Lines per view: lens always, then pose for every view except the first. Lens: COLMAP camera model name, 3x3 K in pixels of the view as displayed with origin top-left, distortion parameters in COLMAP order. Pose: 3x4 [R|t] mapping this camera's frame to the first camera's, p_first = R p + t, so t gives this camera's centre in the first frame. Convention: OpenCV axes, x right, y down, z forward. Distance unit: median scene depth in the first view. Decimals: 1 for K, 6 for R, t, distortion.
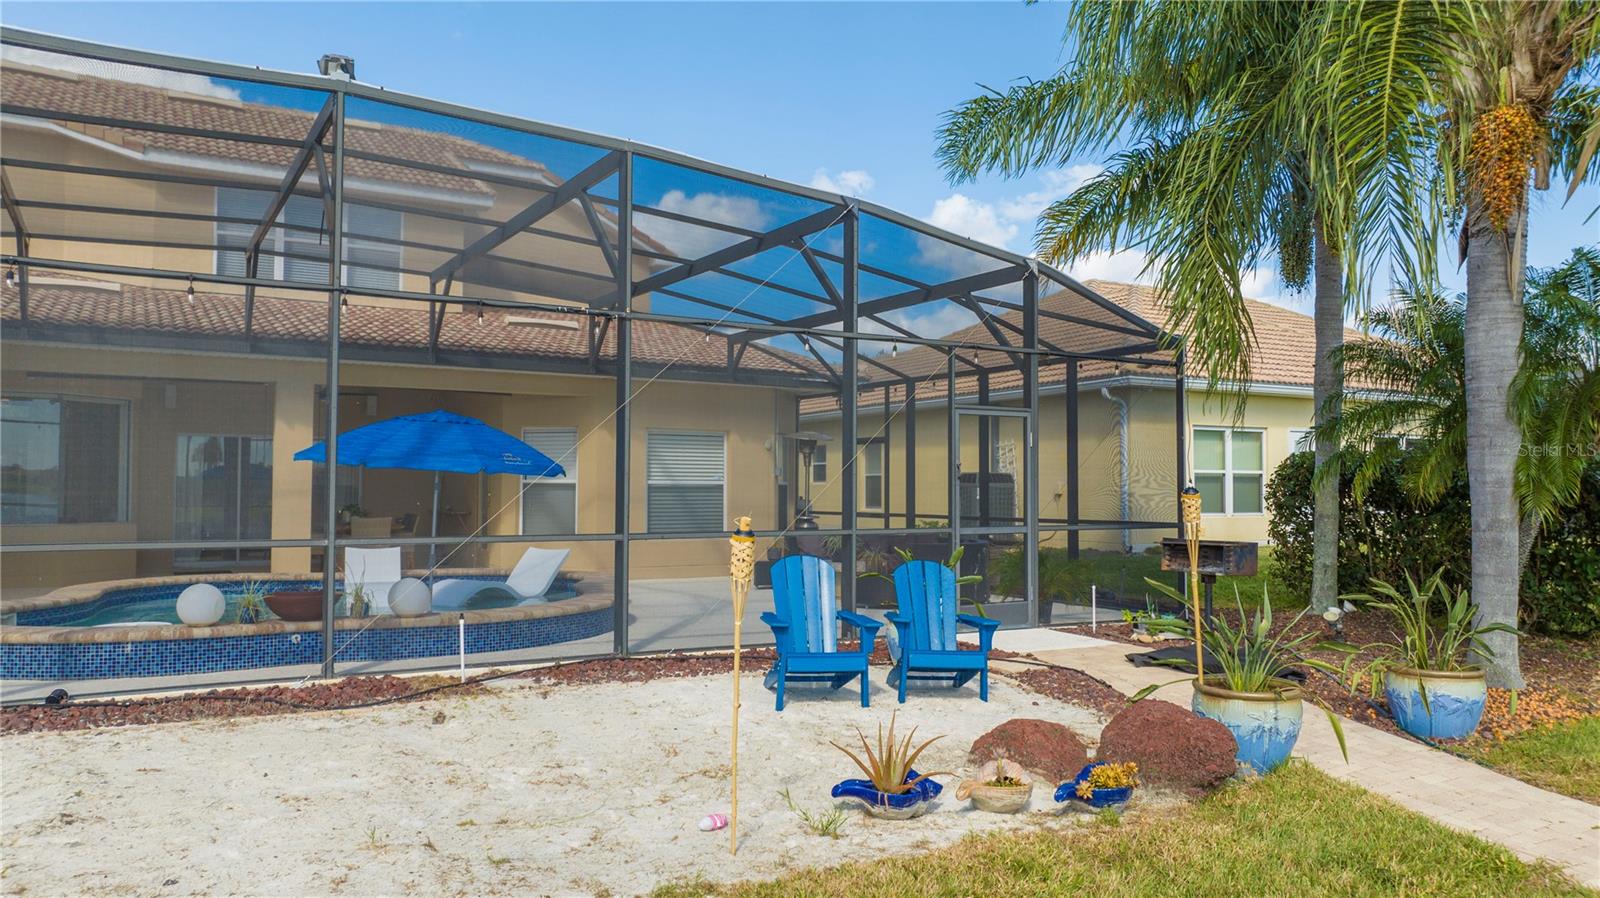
lens RADIAL K [[1128.7, 0, 798.9], [0, 1128.7, 444.1], [0, 0, 1]] dist [-0.011686, -0.002652]
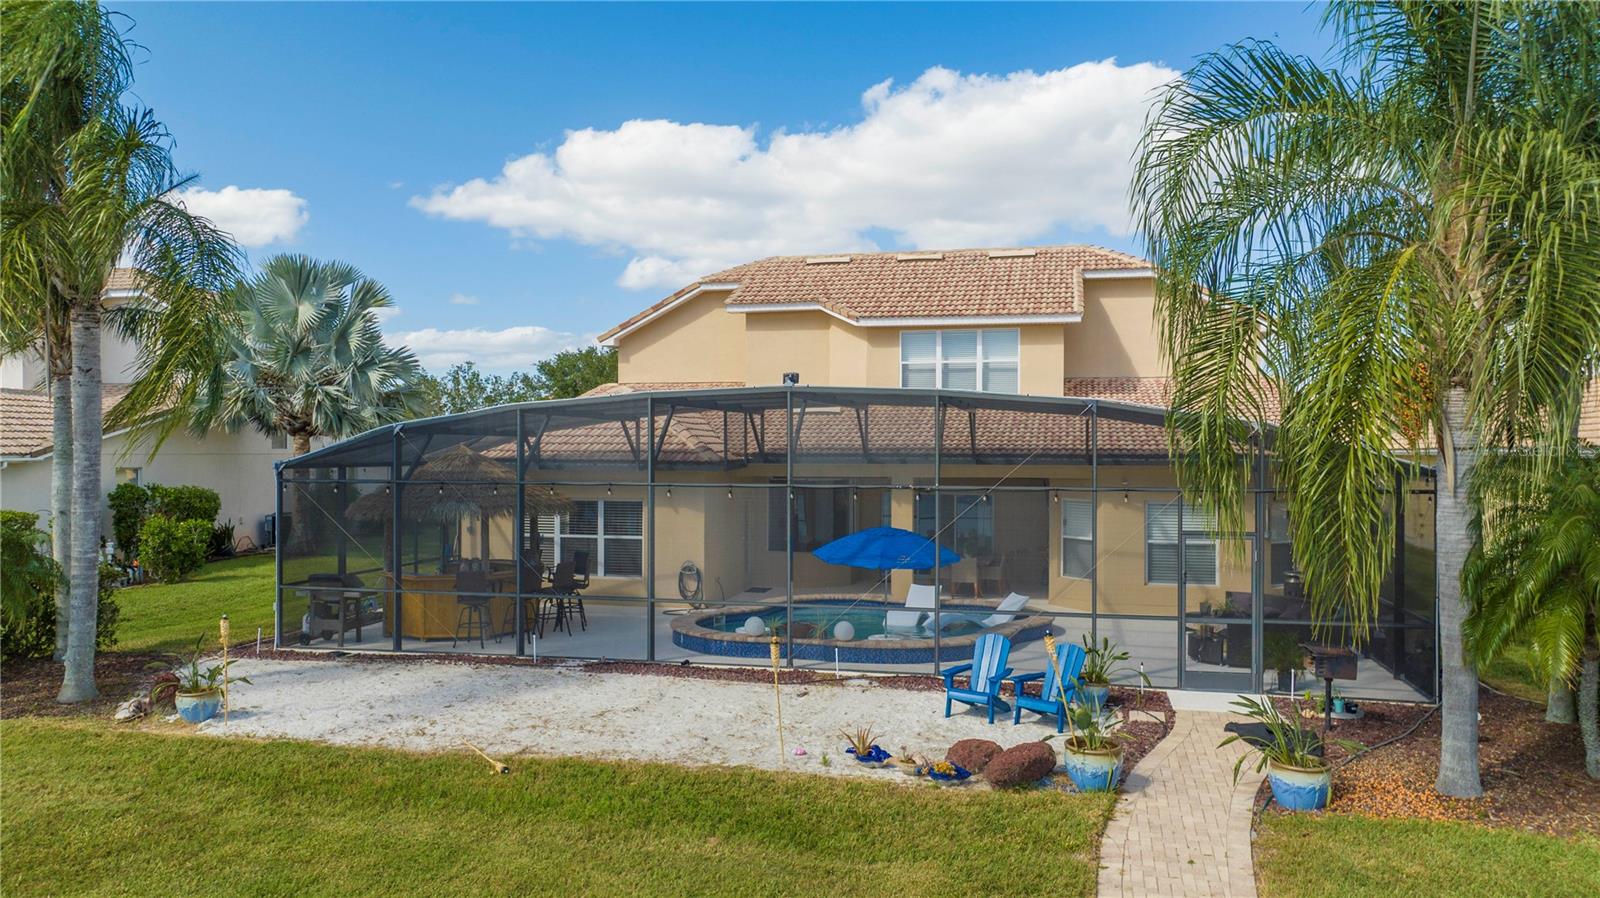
lens RADIAL K [[1128.7, 0, 799.0], [0, 1128.7, 449.6], [0, 0, 1]] dist [-0.011686, -0.002652]
pose [[0.712998, 0.000772, -0.701166, 1.093767], [0.026764, 0.999241, 0.028316, -0.266467], [0.700655, -0.038955, 0.712436, -0.499707]]
